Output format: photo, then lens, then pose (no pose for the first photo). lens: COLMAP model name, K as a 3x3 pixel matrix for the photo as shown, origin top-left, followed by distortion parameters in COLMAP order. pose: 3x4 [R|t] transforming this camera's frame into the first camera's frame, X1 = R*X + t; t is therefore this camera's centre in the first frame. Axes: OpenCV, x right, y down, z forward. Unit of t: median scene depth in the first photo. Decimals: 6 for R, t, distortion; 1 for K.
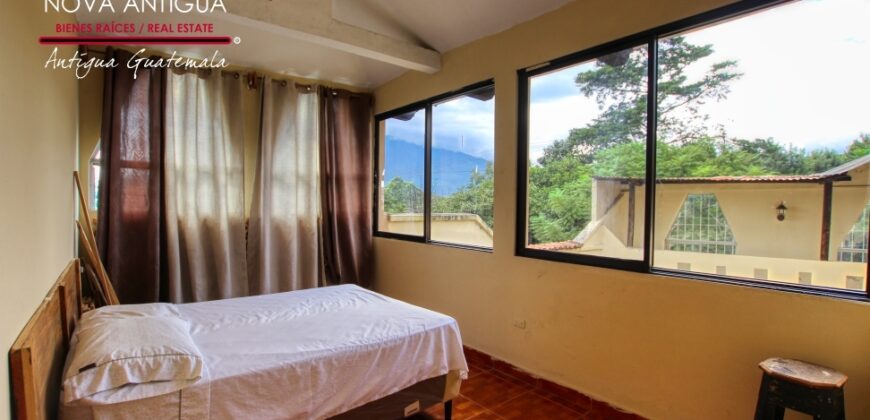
lens RADIAL K [[404.0, 0, 430.9], [0, 404.0, 214.1], [0, 0, 1]] dist [-0.027460, -0.000130]
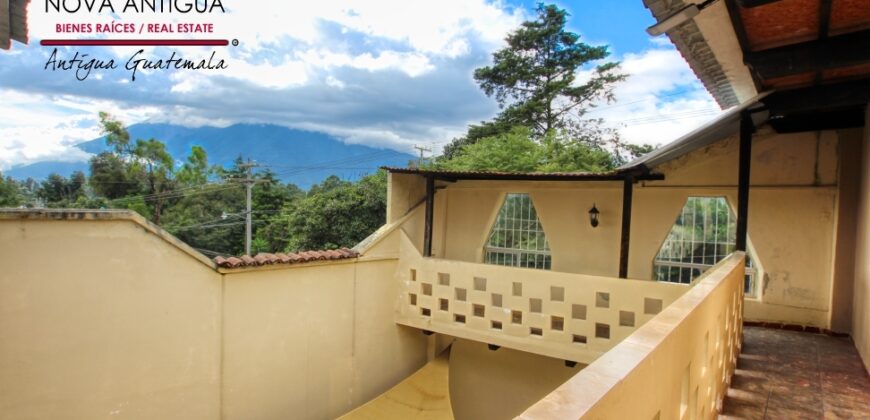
lens RADIAL K [[404.0, 0, 430.9], [0, 404.0, 214.1], [0, 0, 1]] dist [-0.027460, -0.000130]
pose [[0.989335, 0.018667, 0.144457, 0.131741], [-0.018683, 0.999825, -0.001248, -0.000866], [-0.144455, -0.001464, 0.989510, 0.066987]]
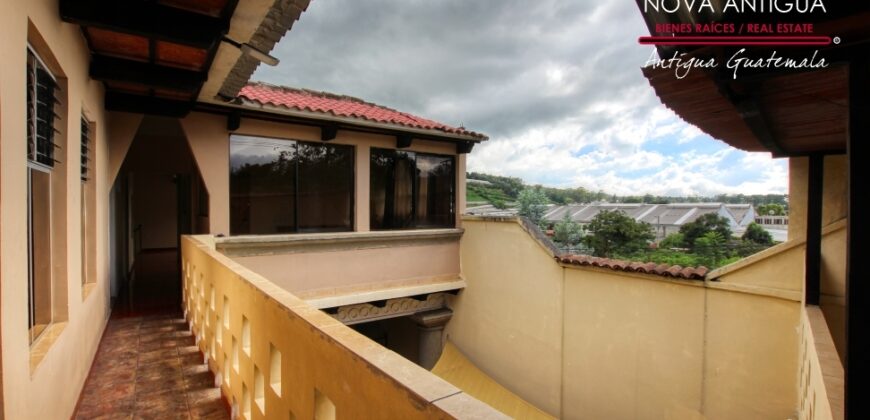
lens RADIAL K [[404.0, 0, 430.9], [0, 404.0, 214.1], [0, 0, 1]] dist [-0.027460, -0.000130]
pose [[-0.066053, -0.001244, -0.997815, 0.322263], [-0.026890, 0.999638, 0.000534, -0.001058], [0.997454, 0.026866, -0.066063, 0.213139]]
